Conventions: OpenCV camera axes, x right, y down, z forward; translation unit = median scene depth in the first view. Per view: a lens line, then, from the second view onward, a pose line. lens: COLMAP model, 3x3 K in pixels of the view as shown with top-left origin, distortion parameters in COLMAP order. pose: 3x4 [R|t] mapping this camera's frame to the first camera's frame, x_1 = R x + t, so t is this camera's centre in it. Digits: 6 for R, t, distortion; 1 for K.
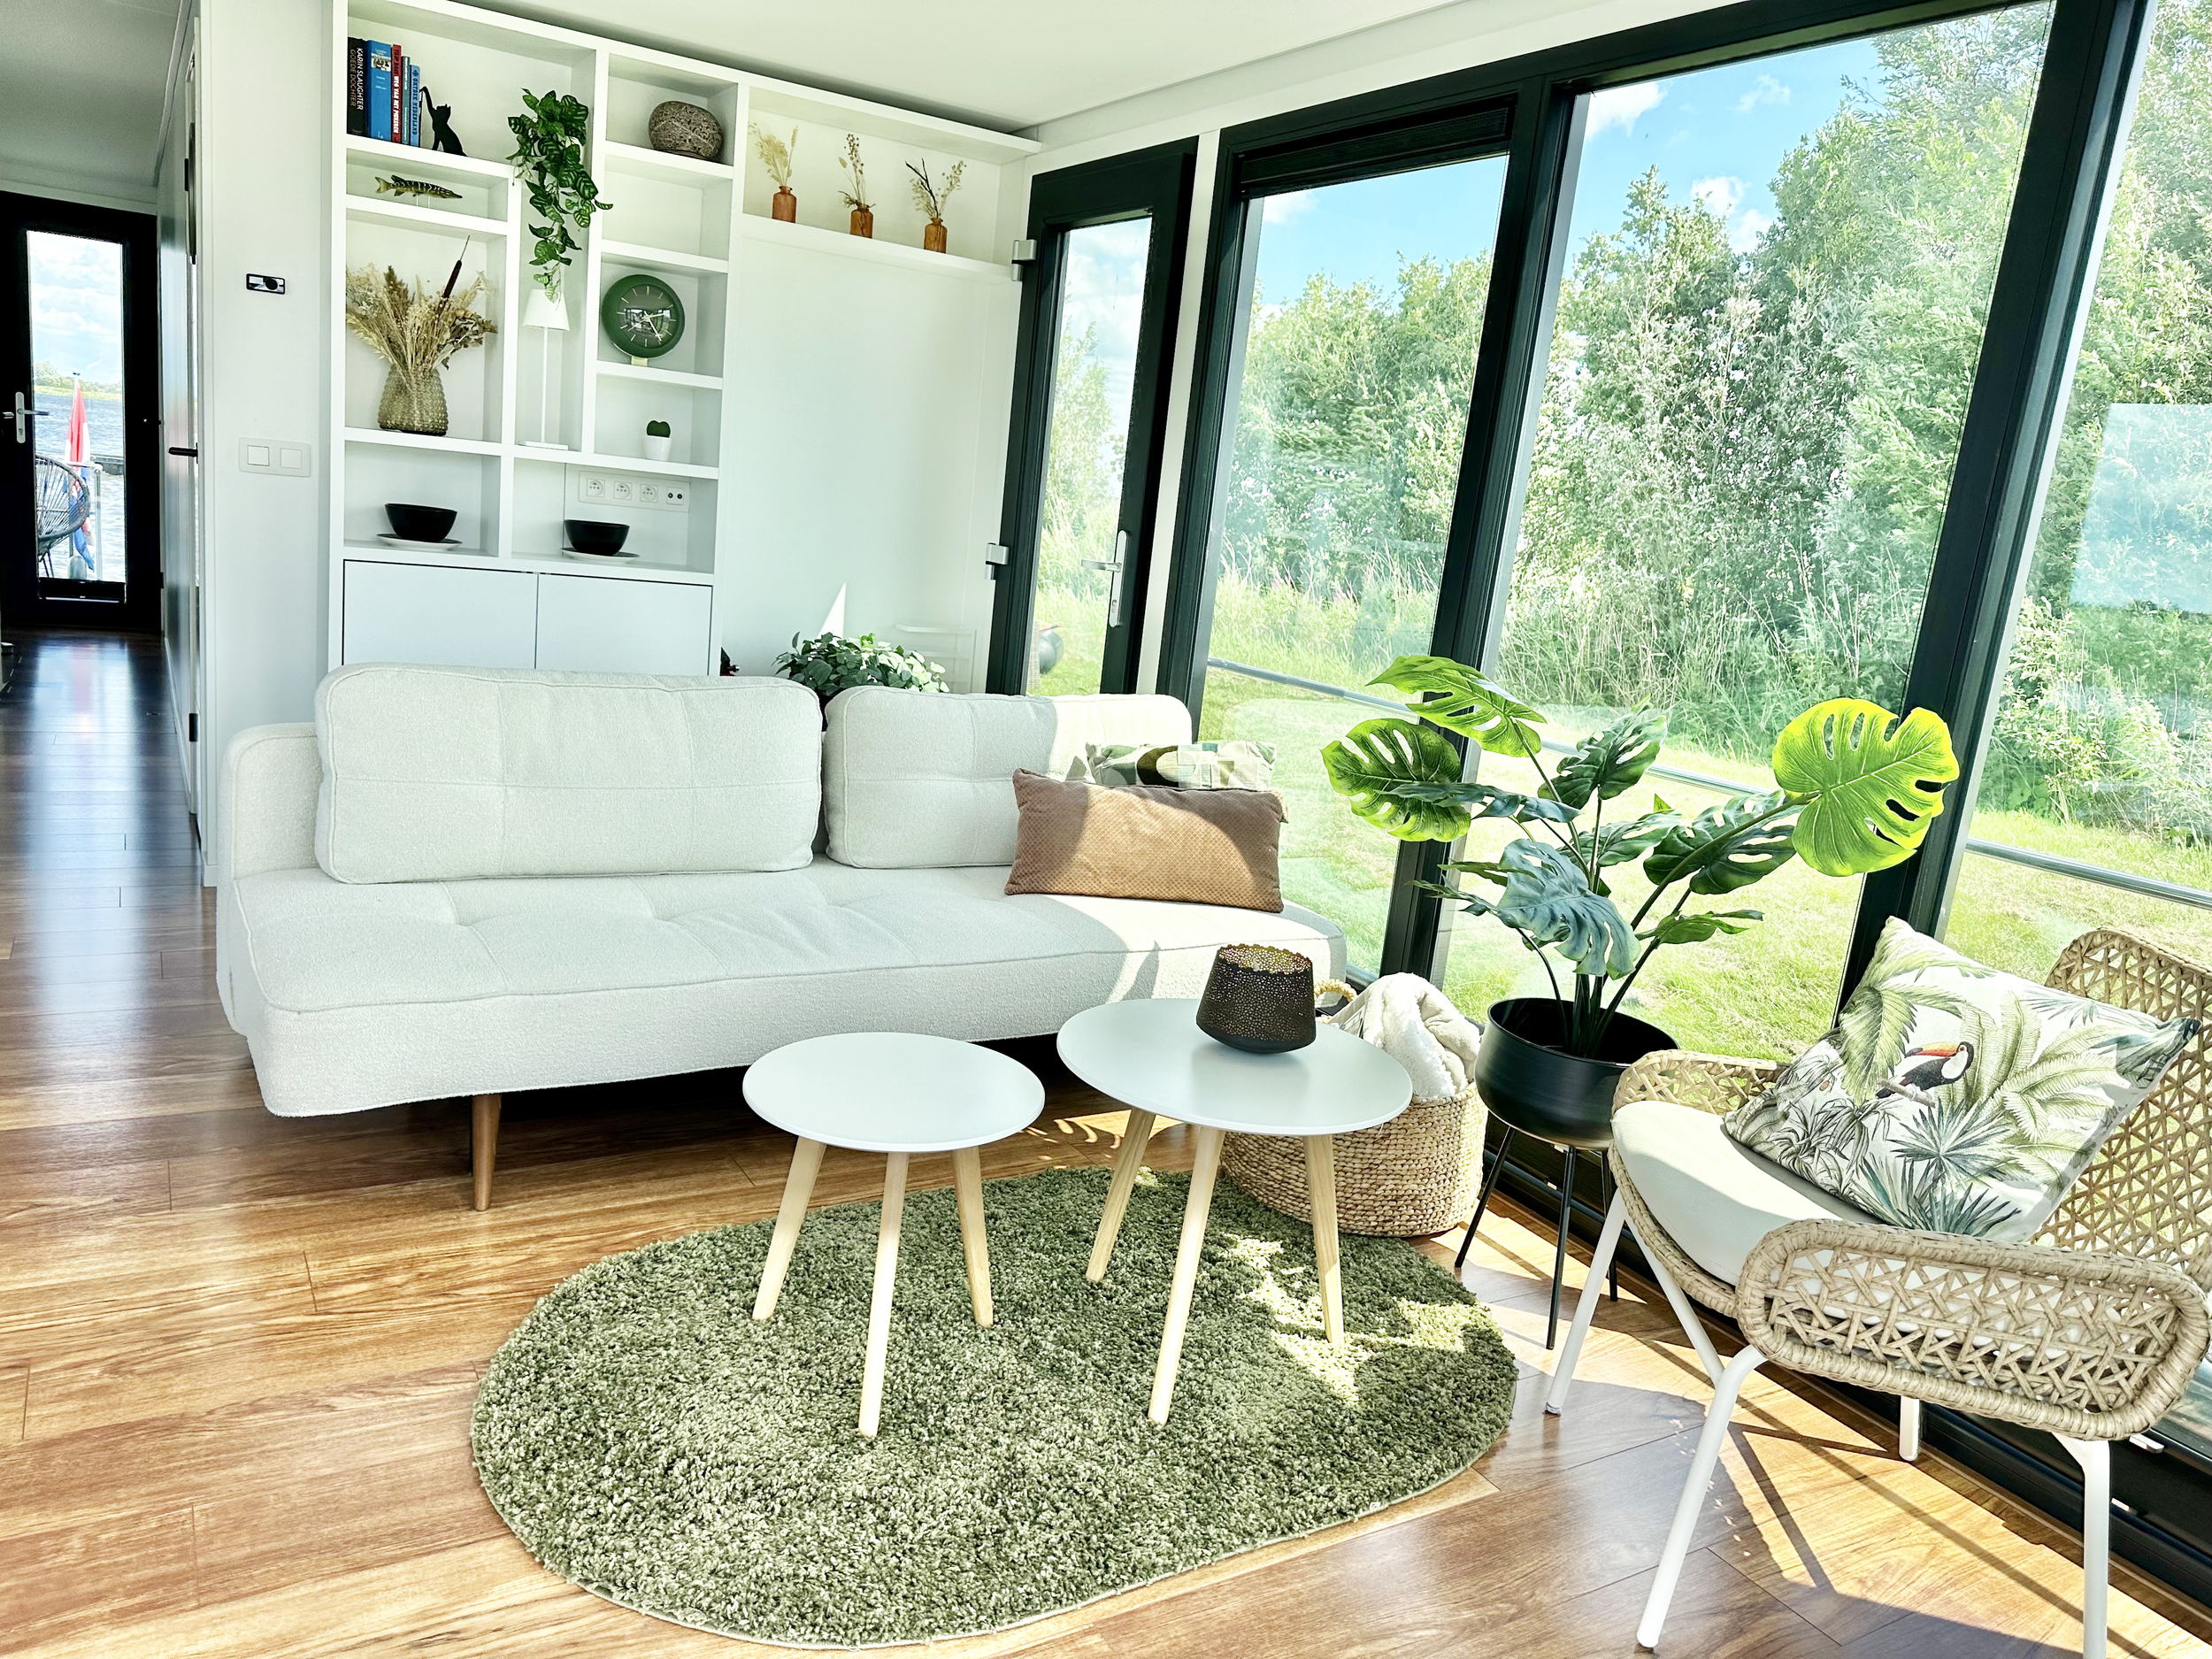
lens RADIAL K [[1571.4, 0, 1076.2], [0, 1571.4, 824.8], [0, 0, 1]] dist [0.073501, -0.086654]
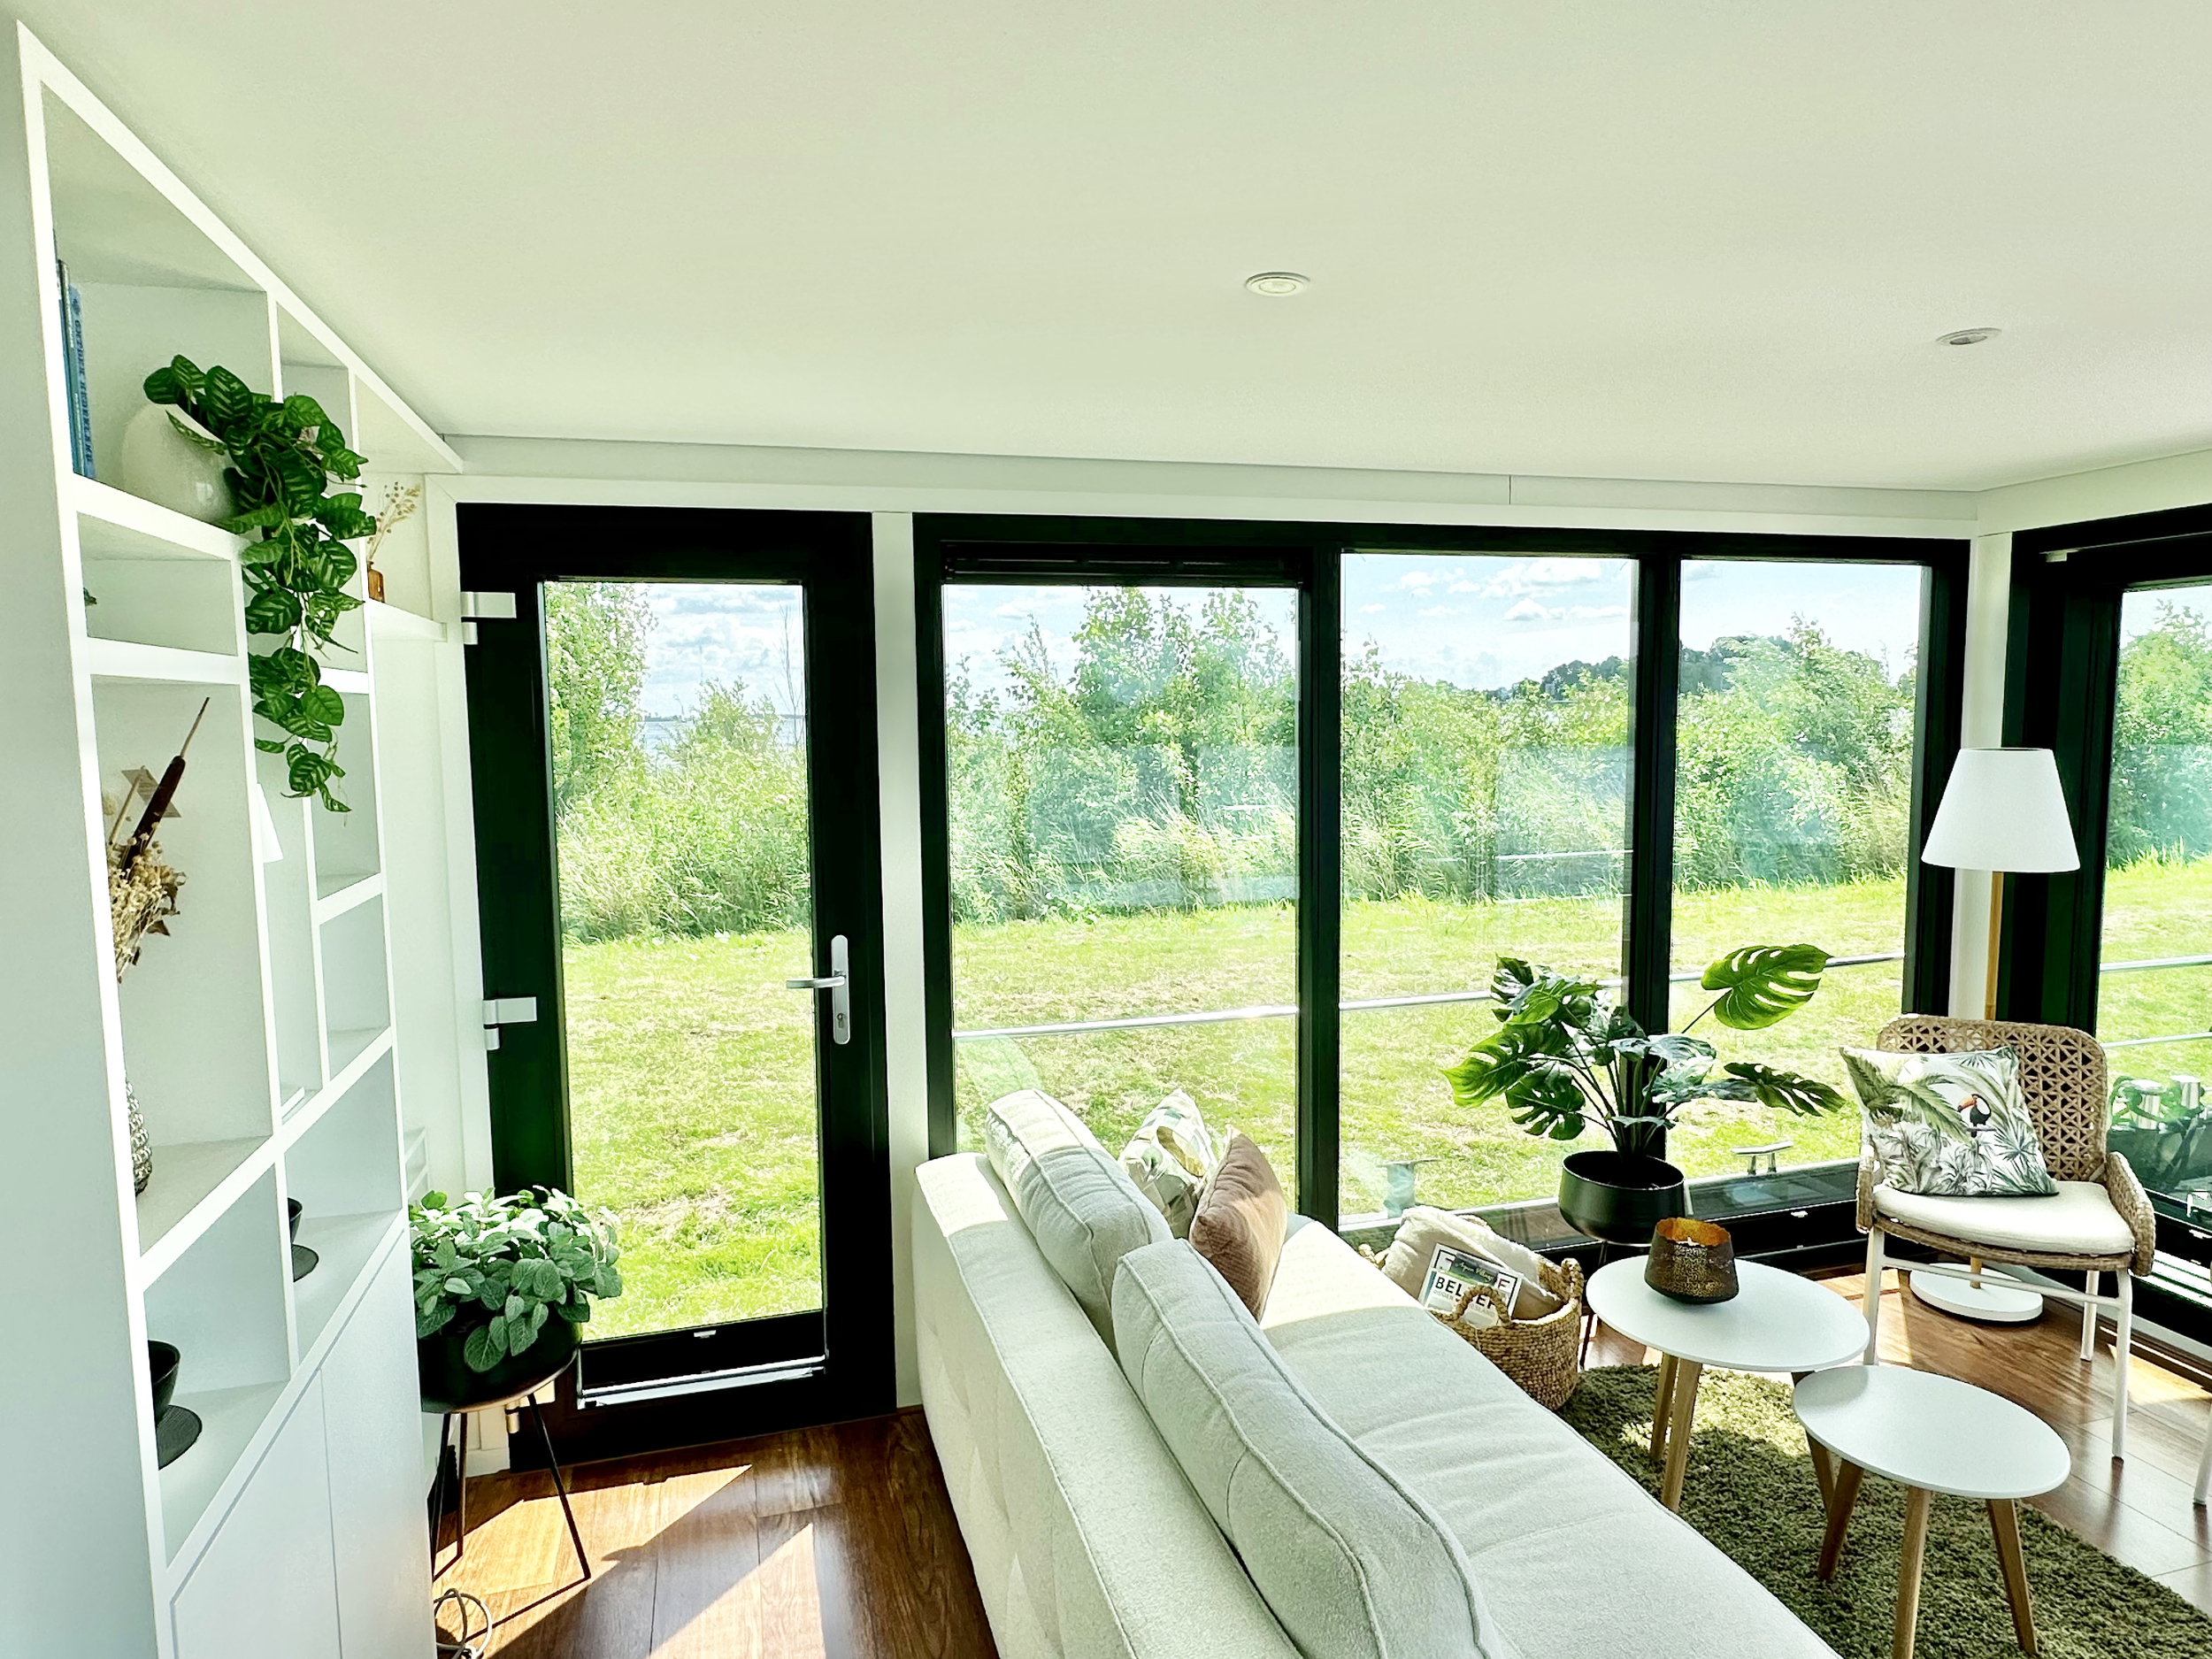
lens RADIAL K [[1333.0, 0, 1112.5], [0, 1333.0, 844.7], [0, 0, 1]] dist [-0.011395, 0.004244]
pose [[0.244998, -0.200678, 0.948527, -0.658866], [0.241648, 0.960108, 0.140712, -0.323963], [-0.938926, 0.194735, 0.283718, 0.688279]]
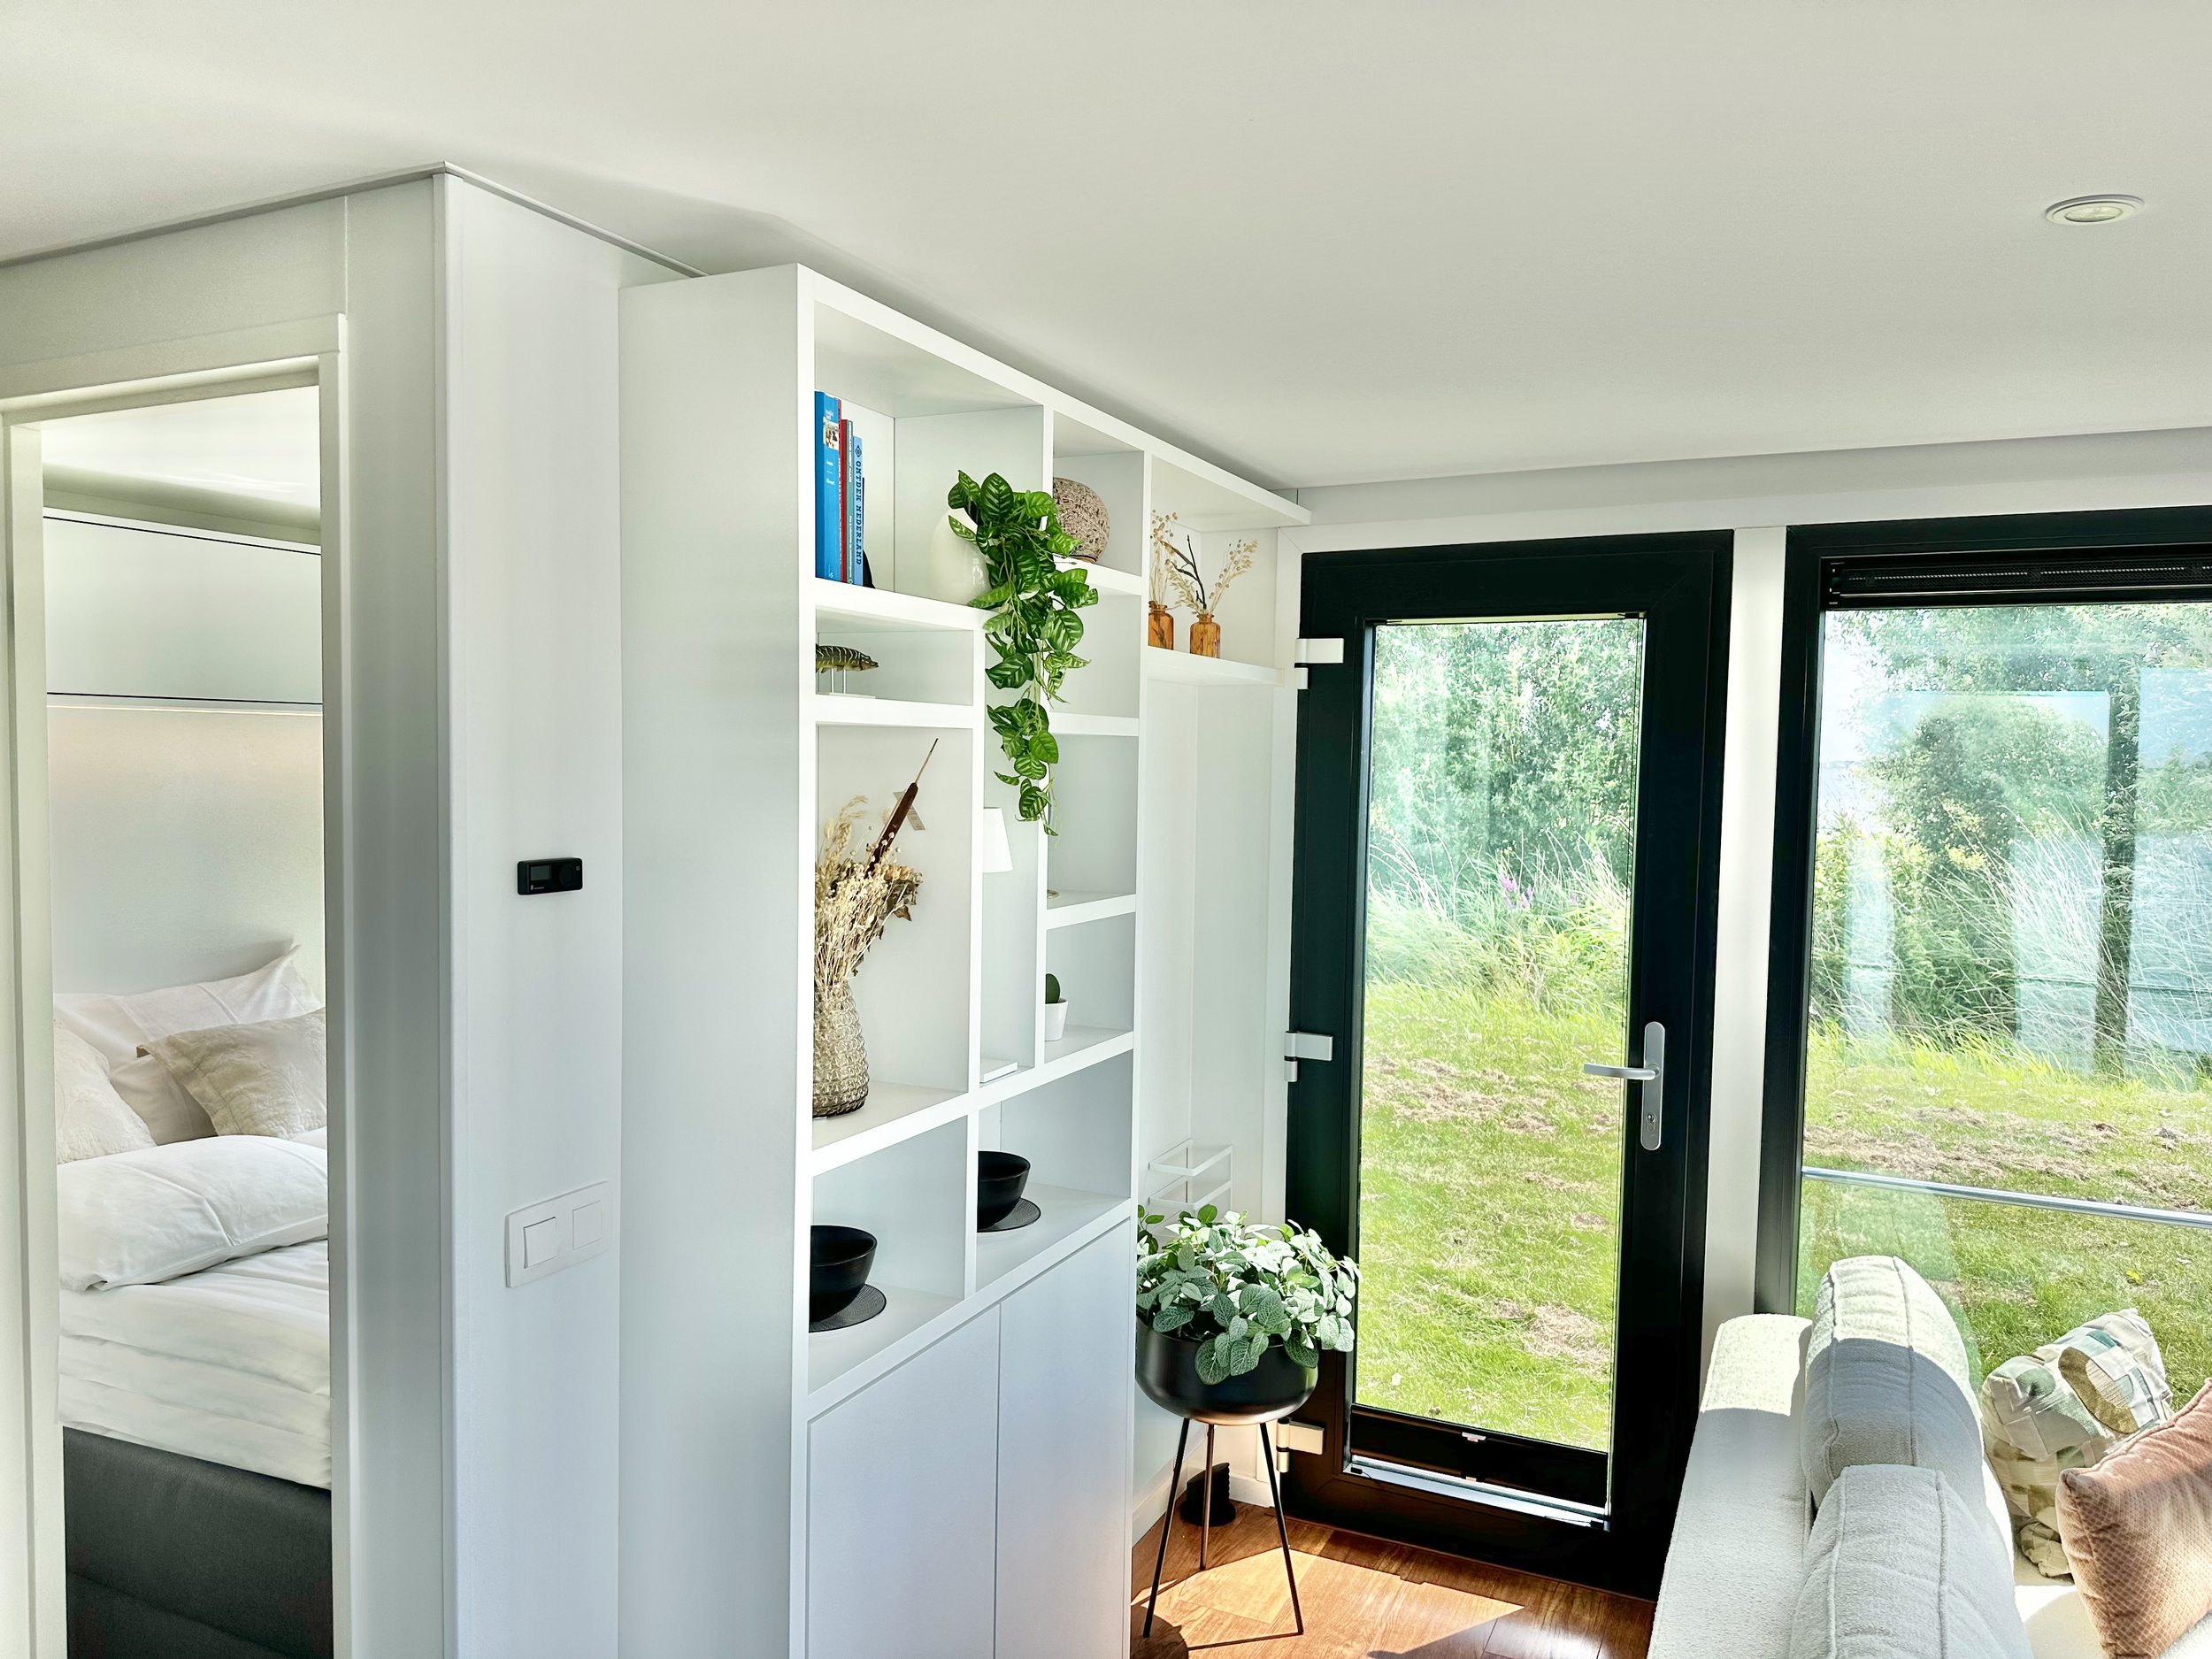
lens RADIAL K [[1571.4, 0, 1105.0], [0, 1571.4, 846.0], [0, 0, 1]] dist [0.073501, -0.086654]
pose [[0.830905, -0.121875, 0.542904, -0.622957], [0.185493, 0.980574, -0.063768, -0.289102], [-0.524585, 0.153690, 0.837371, 0.531990]]
